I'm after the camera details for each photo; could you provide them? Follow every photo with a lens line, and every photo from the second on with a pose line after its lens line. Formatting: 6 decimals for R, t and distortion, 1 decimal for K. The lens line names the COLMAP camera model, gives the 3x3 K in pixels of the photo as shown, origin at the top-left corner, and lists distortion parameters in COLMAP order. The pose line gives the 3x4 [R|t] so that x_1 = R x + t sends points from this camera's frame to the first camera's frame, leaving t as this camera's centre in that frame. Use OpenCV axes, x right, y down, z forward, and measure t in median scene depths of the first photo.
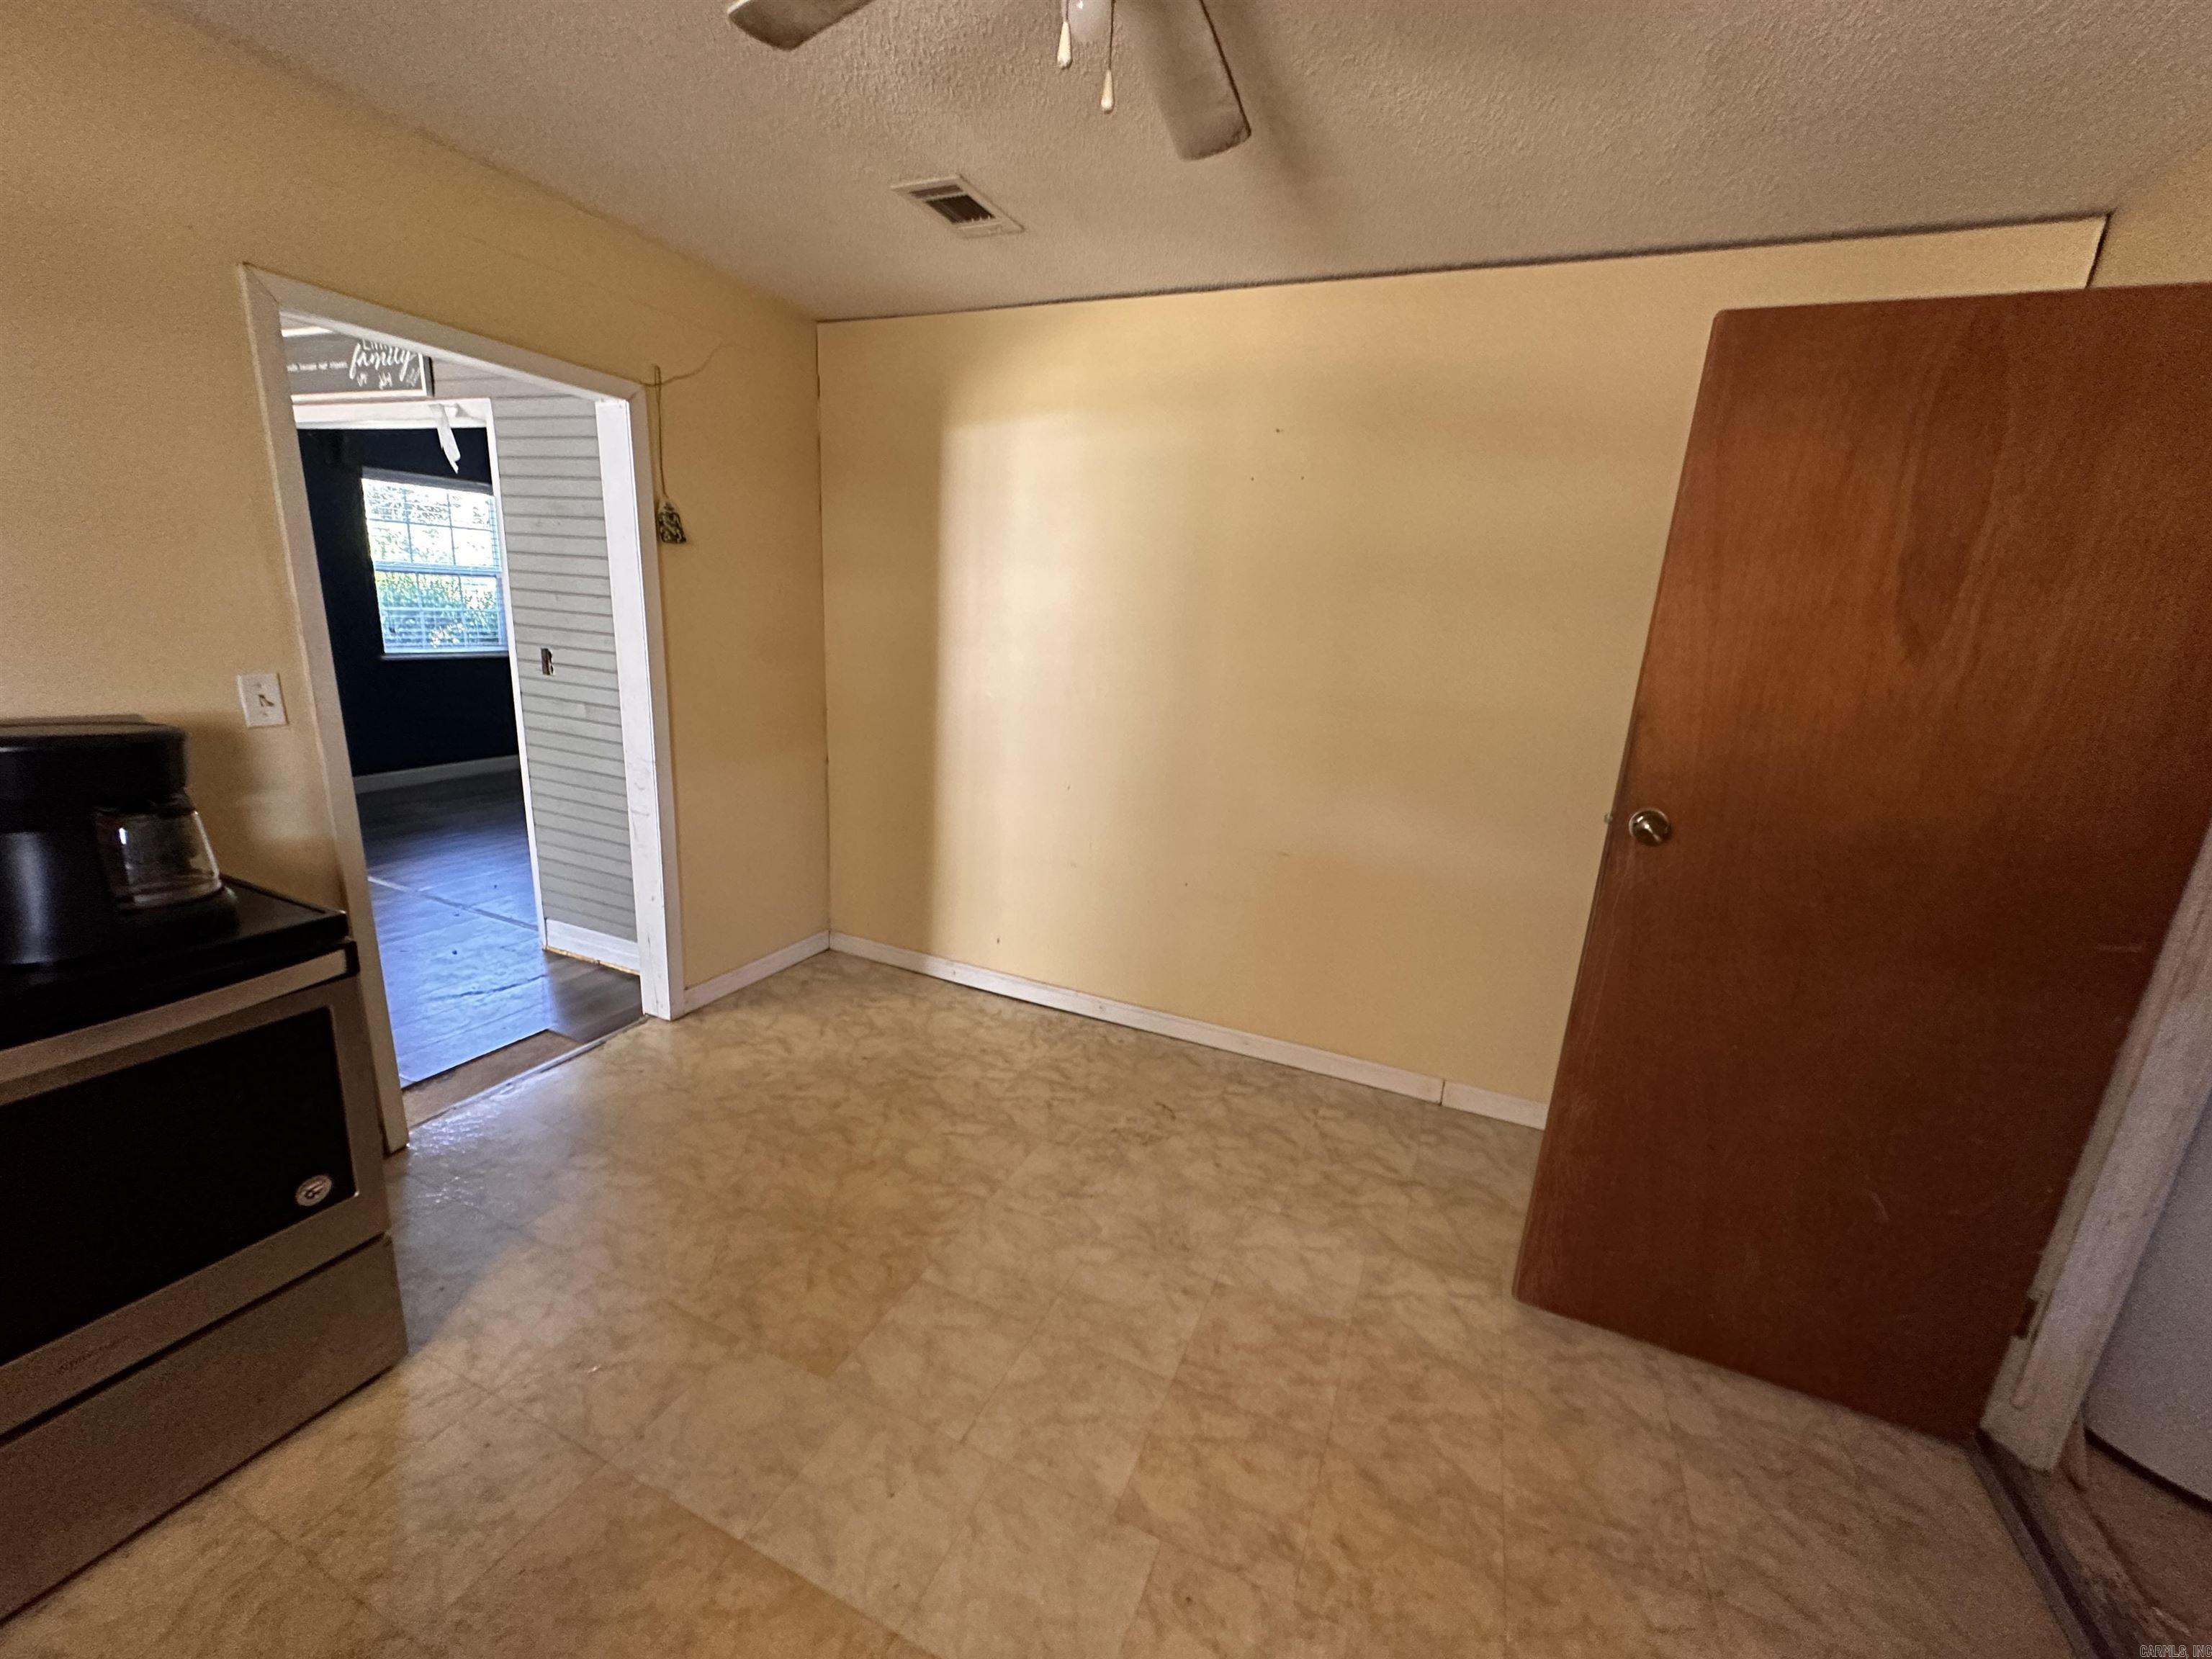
lens RADIAL K [[882.8, 0, 1104.1], [0, 882.8, 827.0], [0, 0, 1]] dist [-0.000387, 0.000909]
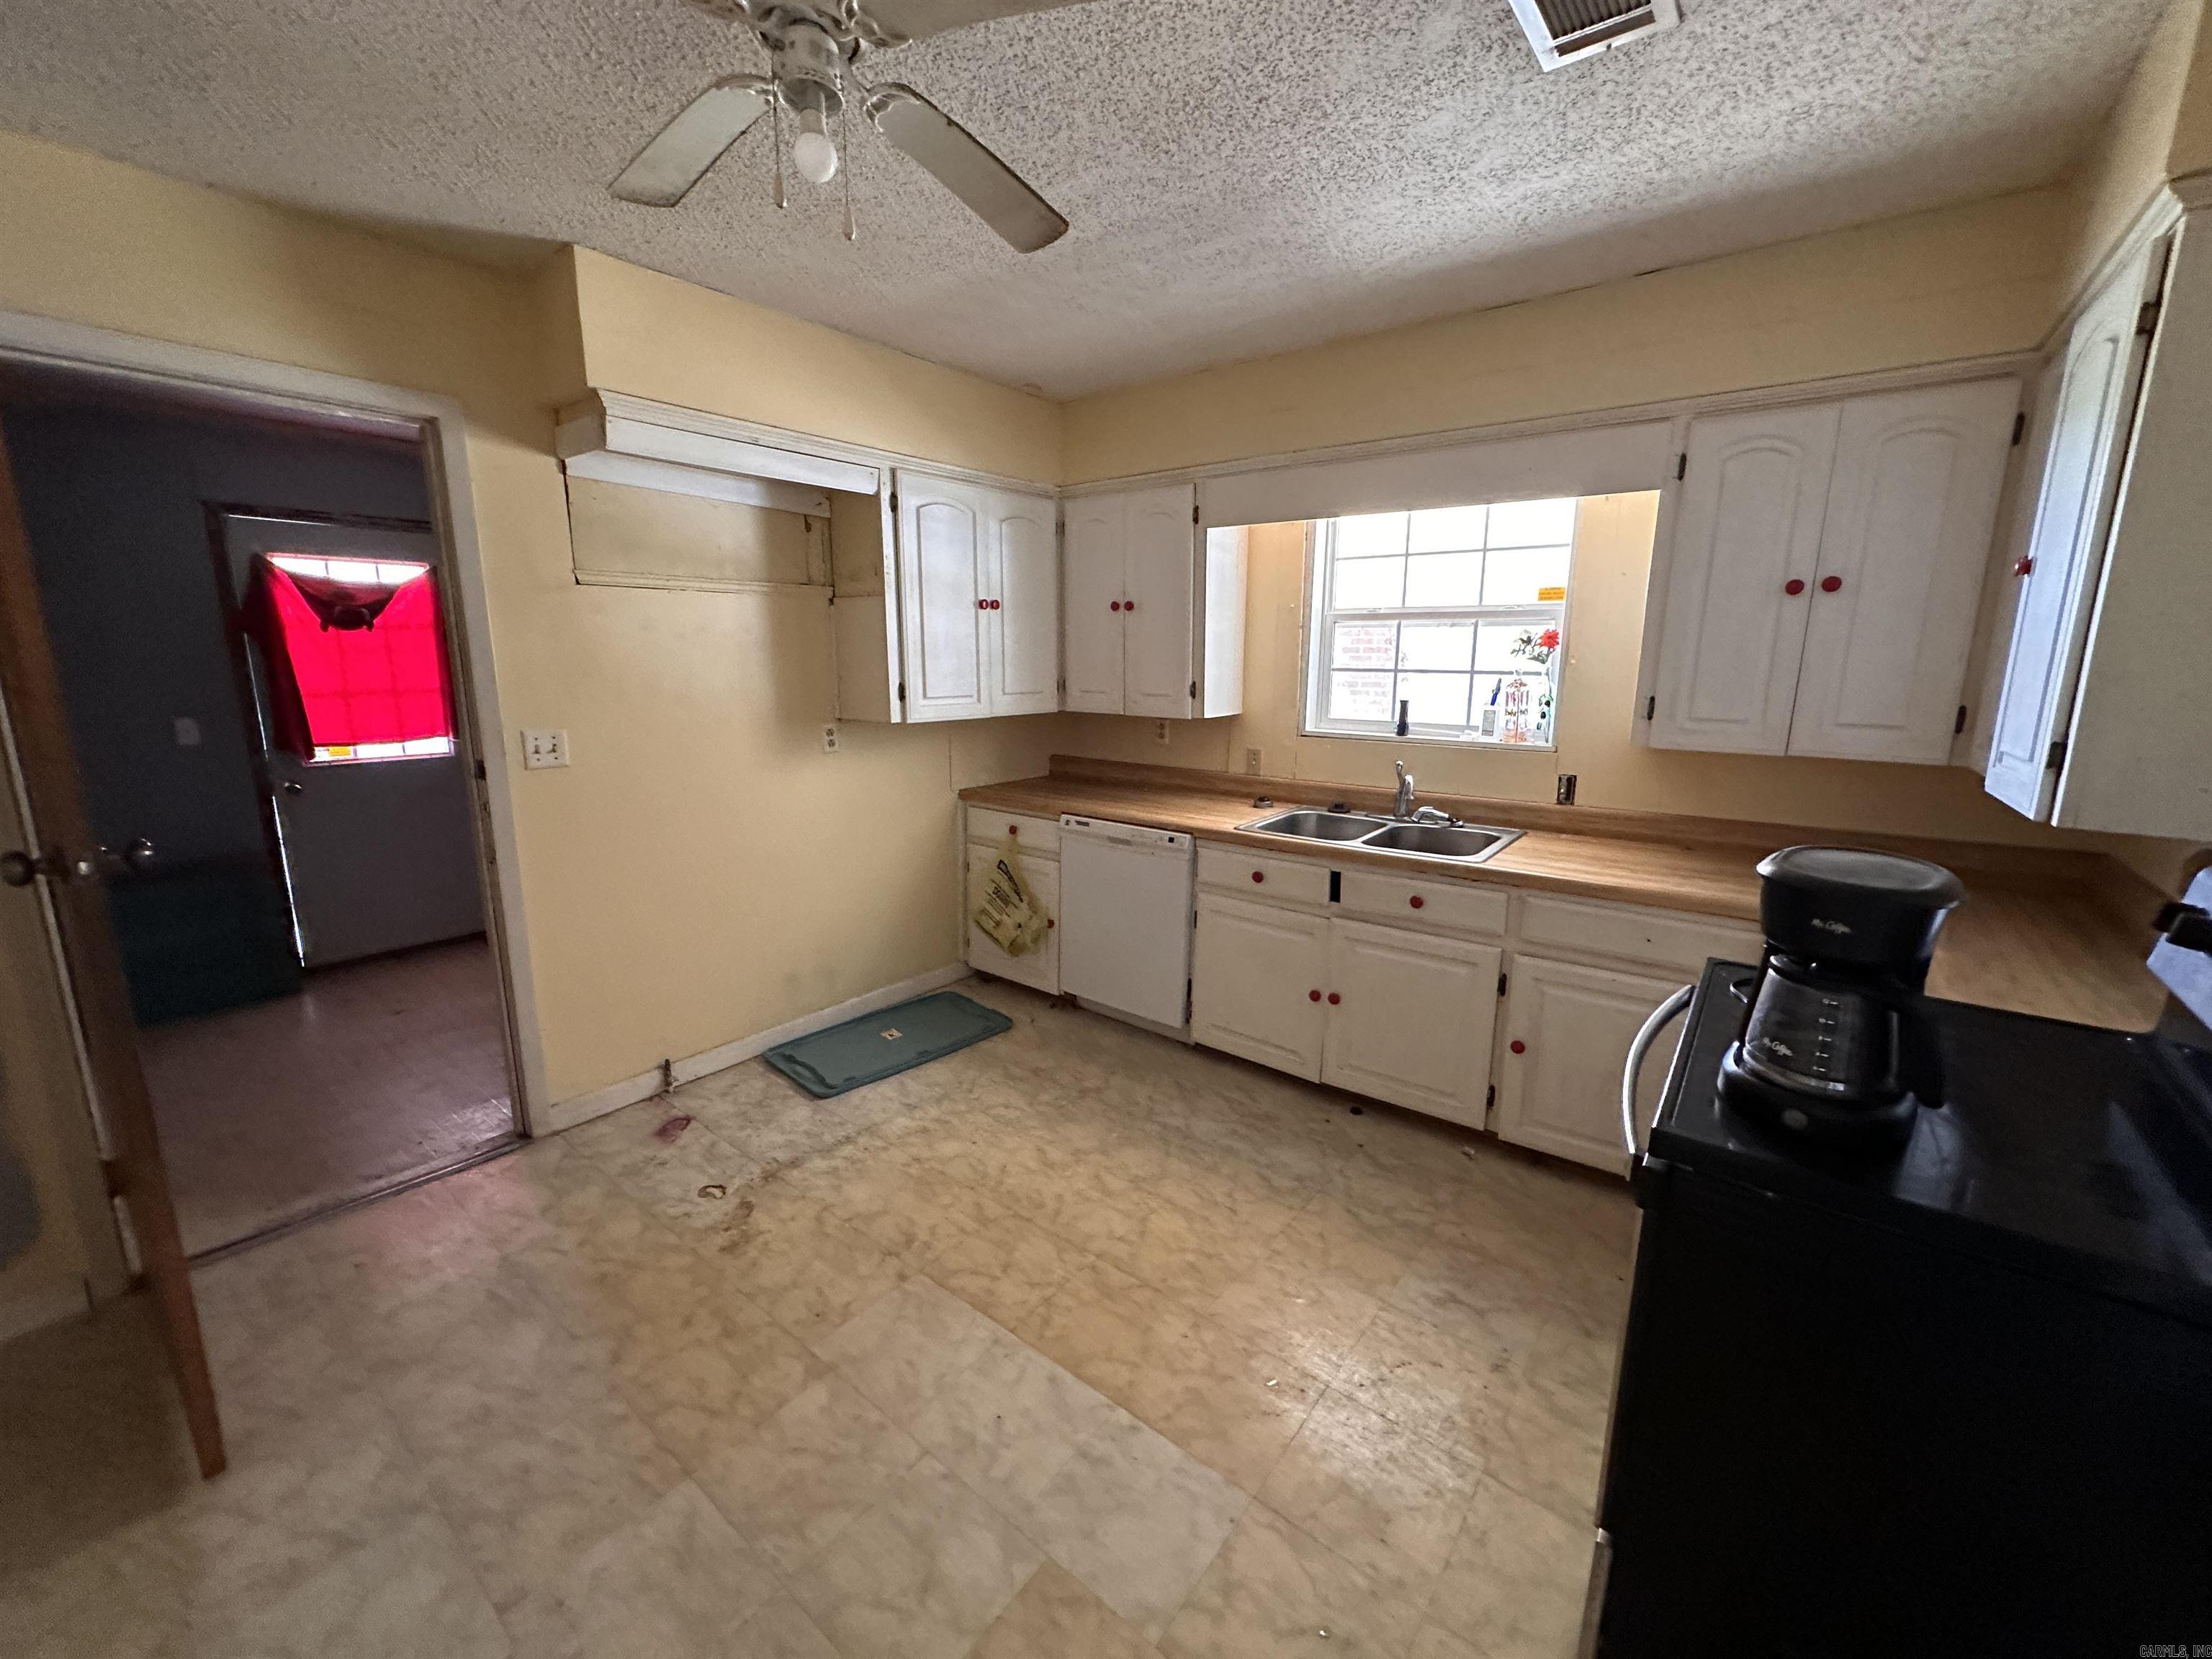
lens RADIAL K [[882.8, 0, 1104.1], [0, 882.8, 827.0], [0, 0, 1]] dist [-0.000387, 0.000909]
pose [[-0.965608, -0.113271, 0.234031, -0.518649], [0.000604, 0.899133, 0.437674, -0.413634], [-0.260001, 0.422763, -0.868142, 1.530994]]
